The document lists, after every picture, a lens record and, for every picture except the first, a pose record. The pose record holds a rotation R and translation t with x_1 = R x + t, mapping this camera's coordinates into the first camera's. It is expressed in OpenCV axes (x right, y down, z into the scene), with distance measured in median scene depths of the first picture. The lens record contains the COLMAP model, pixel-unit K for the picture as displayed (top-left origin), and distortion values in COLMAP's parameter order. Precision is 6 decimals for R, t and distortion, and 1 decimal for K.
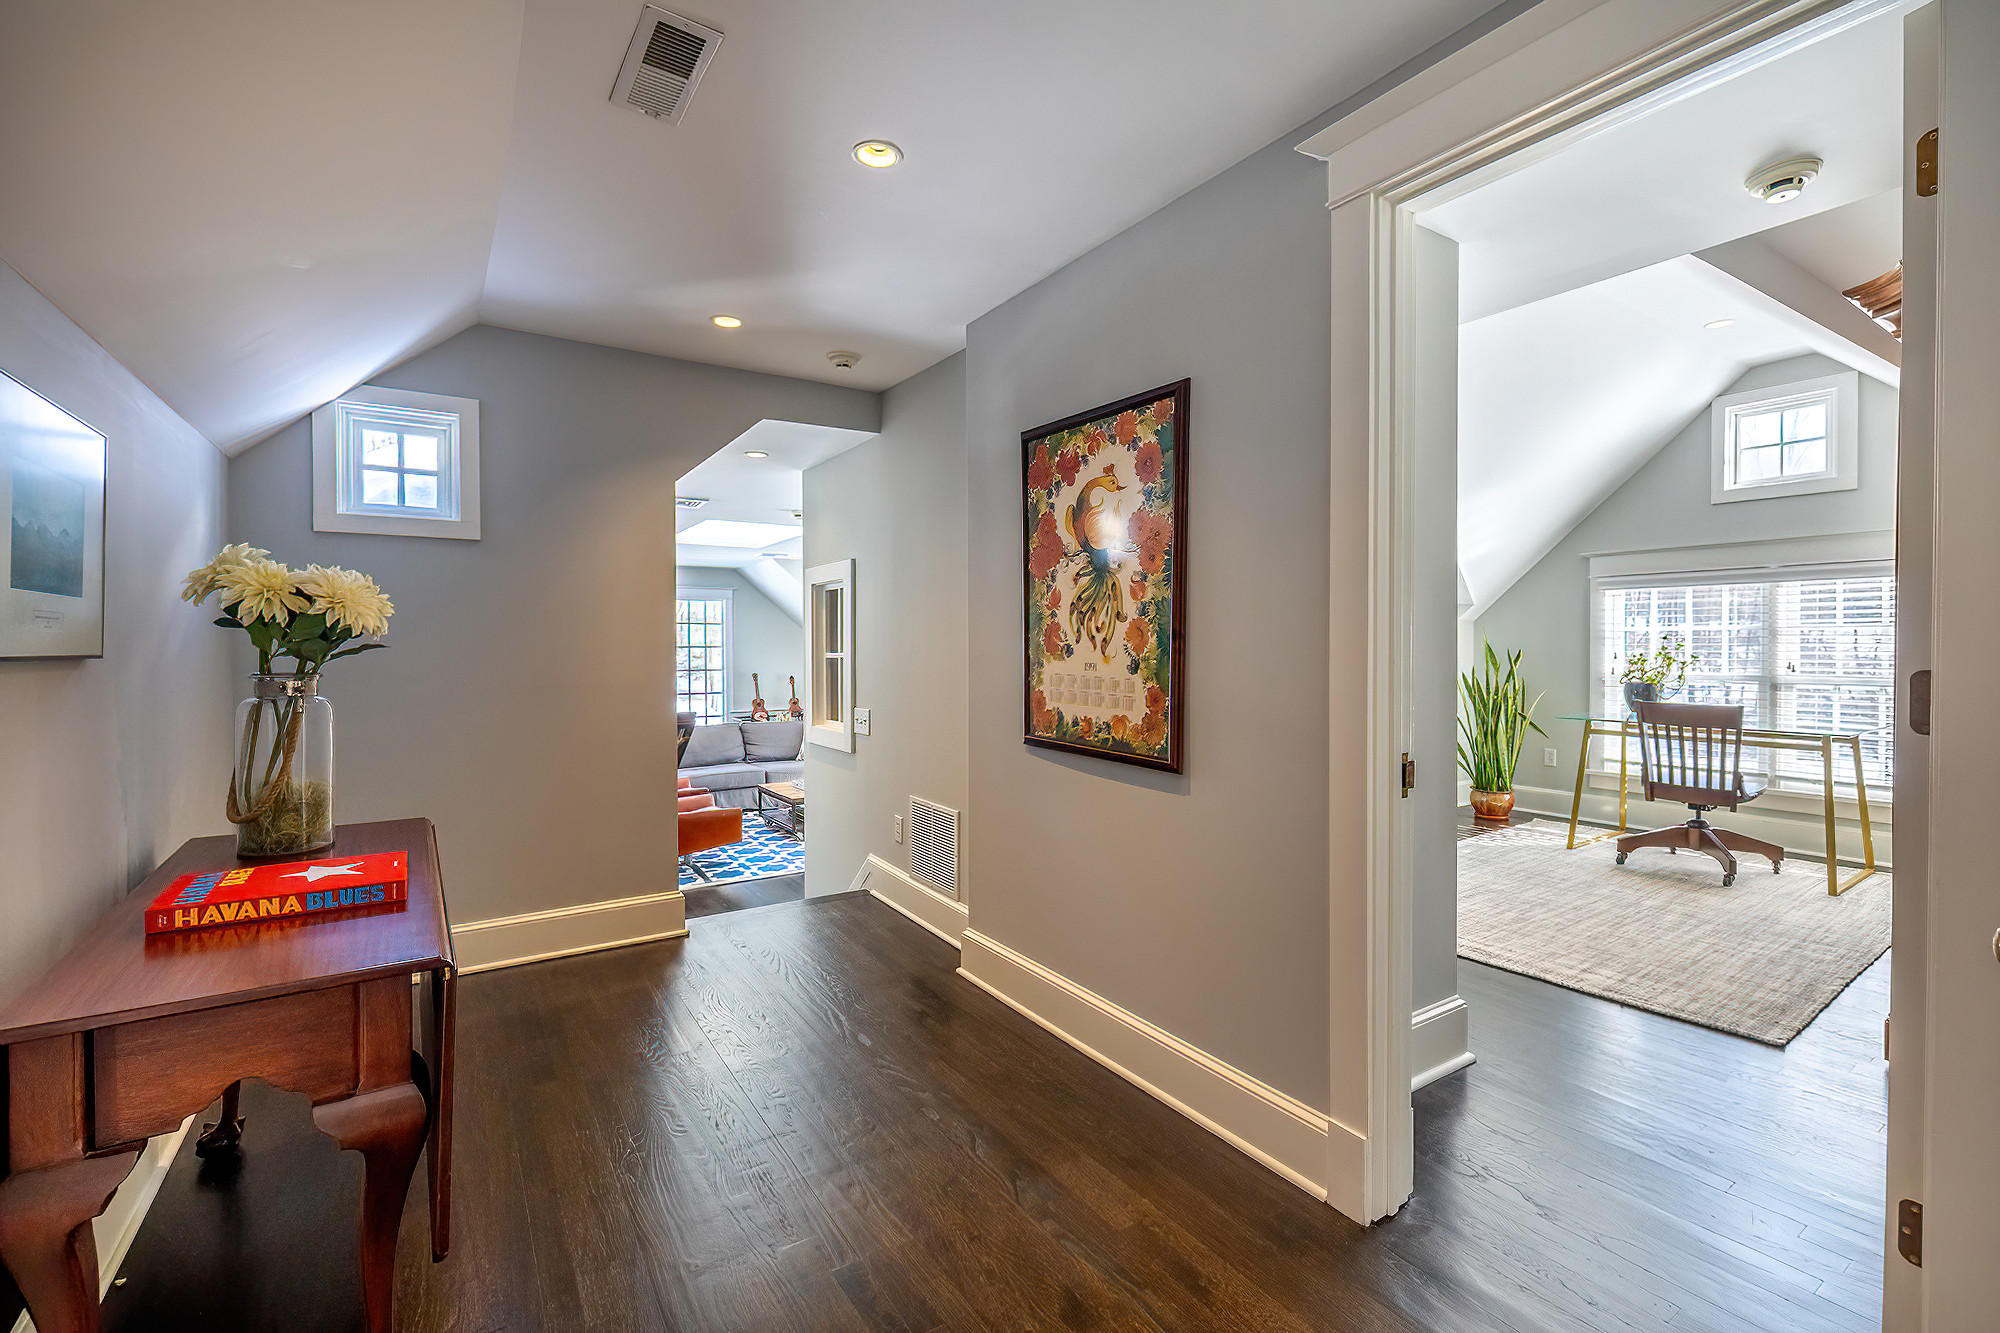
lens RADIAL K [[852.4, 0, 999.4], [0, 852.4, 662.9], [0, 0, 1]] dist [0.000280, -0.000770]
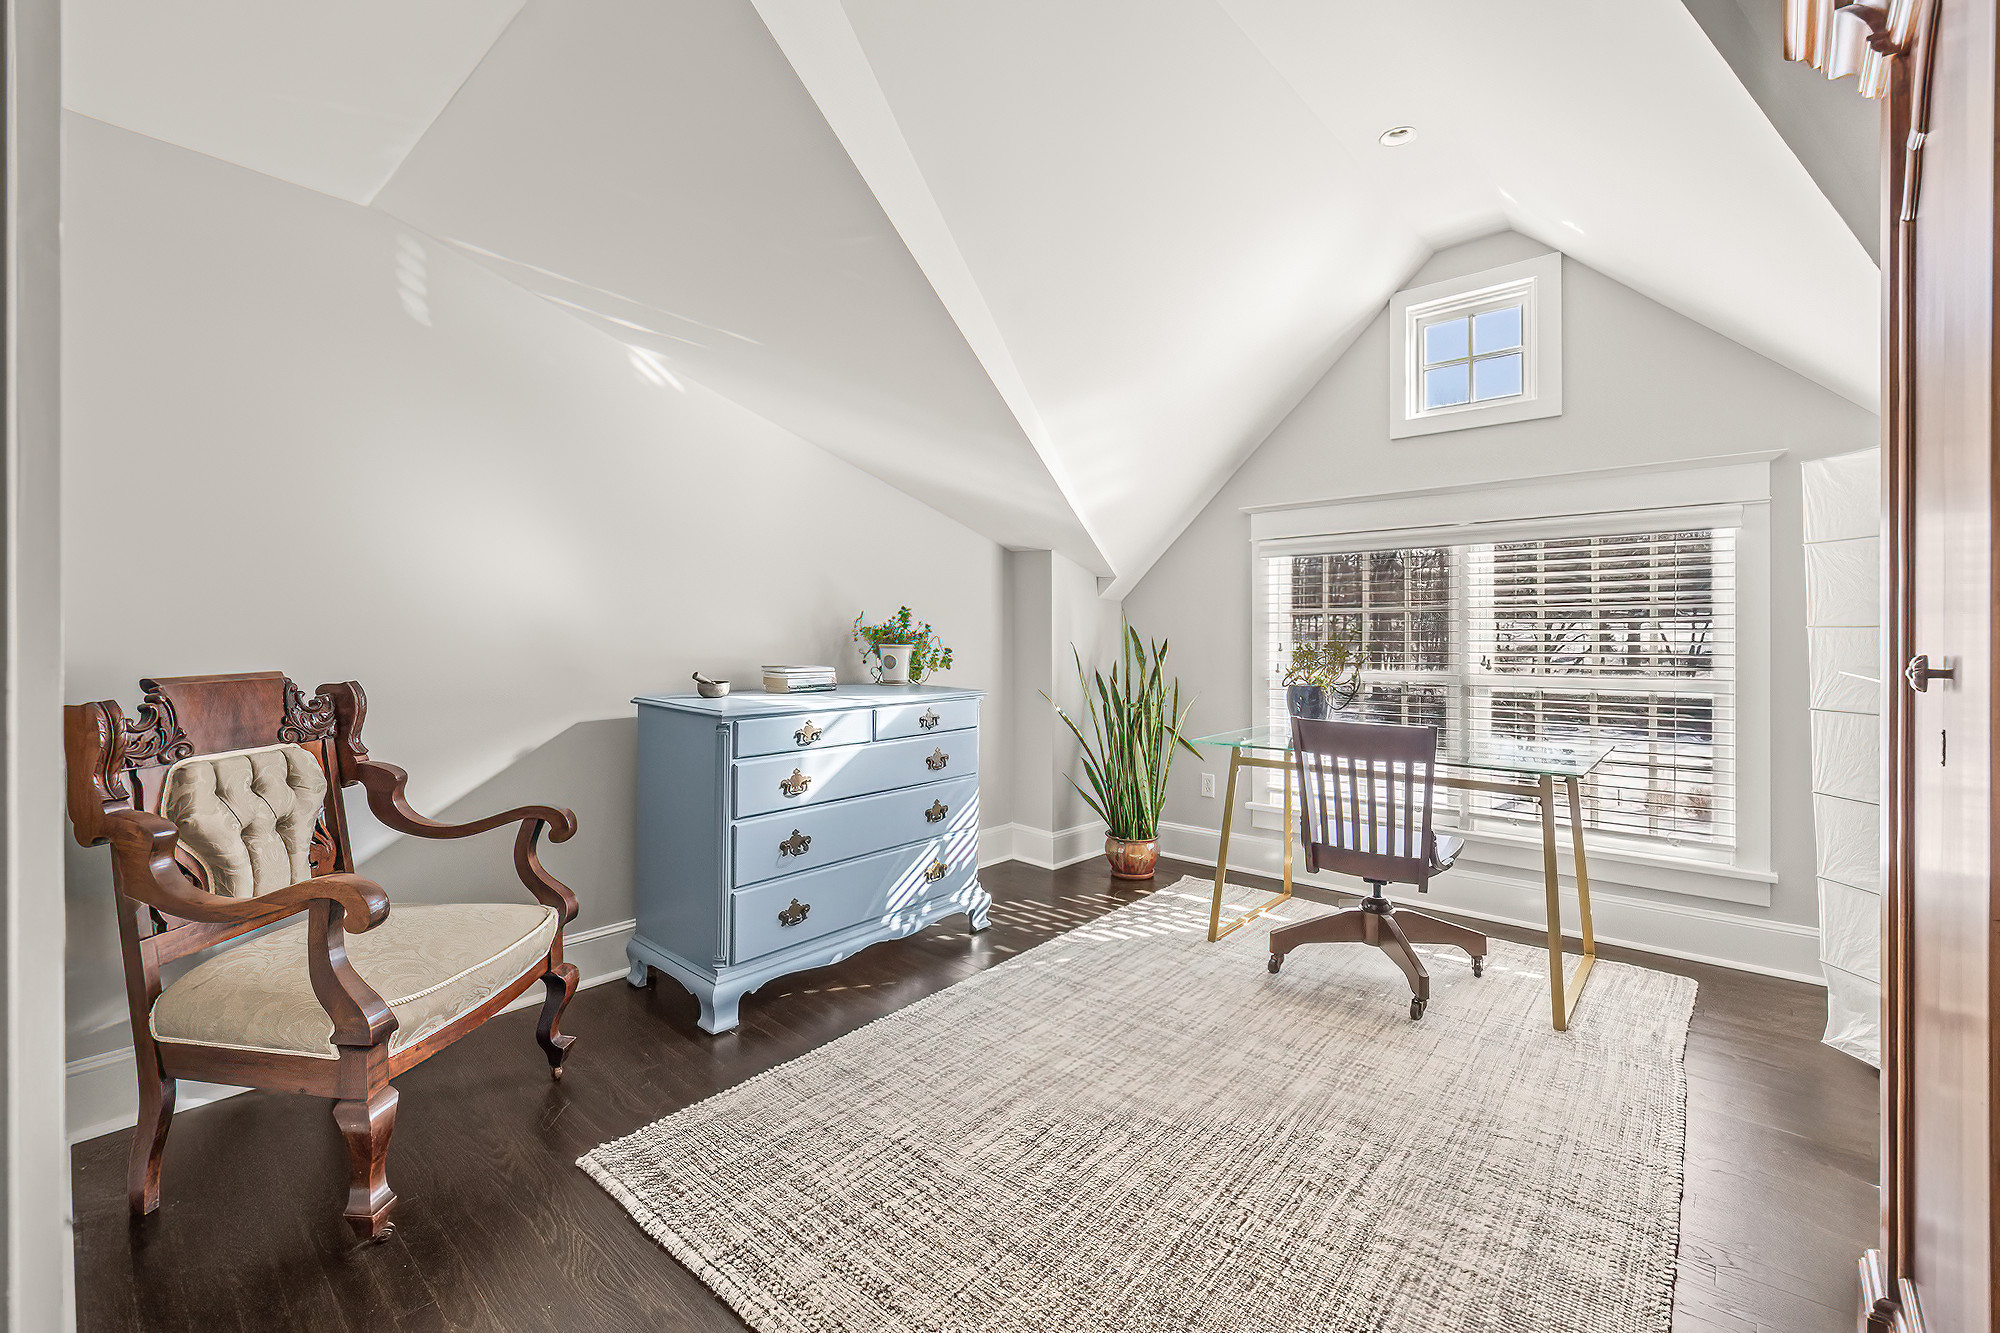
lens RADIAL K [[852.4, 0, 996.9], [0, 852.4, 649.4], [0, 0, 1]] dist [0.000280, -0.000770]
pose [[0.966009, -0.003224, 0.258487, 0.361829], [0.004689, 0.999976, -0.005054, -0.004326], [-0.258465, 0.006094, 0.966001, 0.432682]]
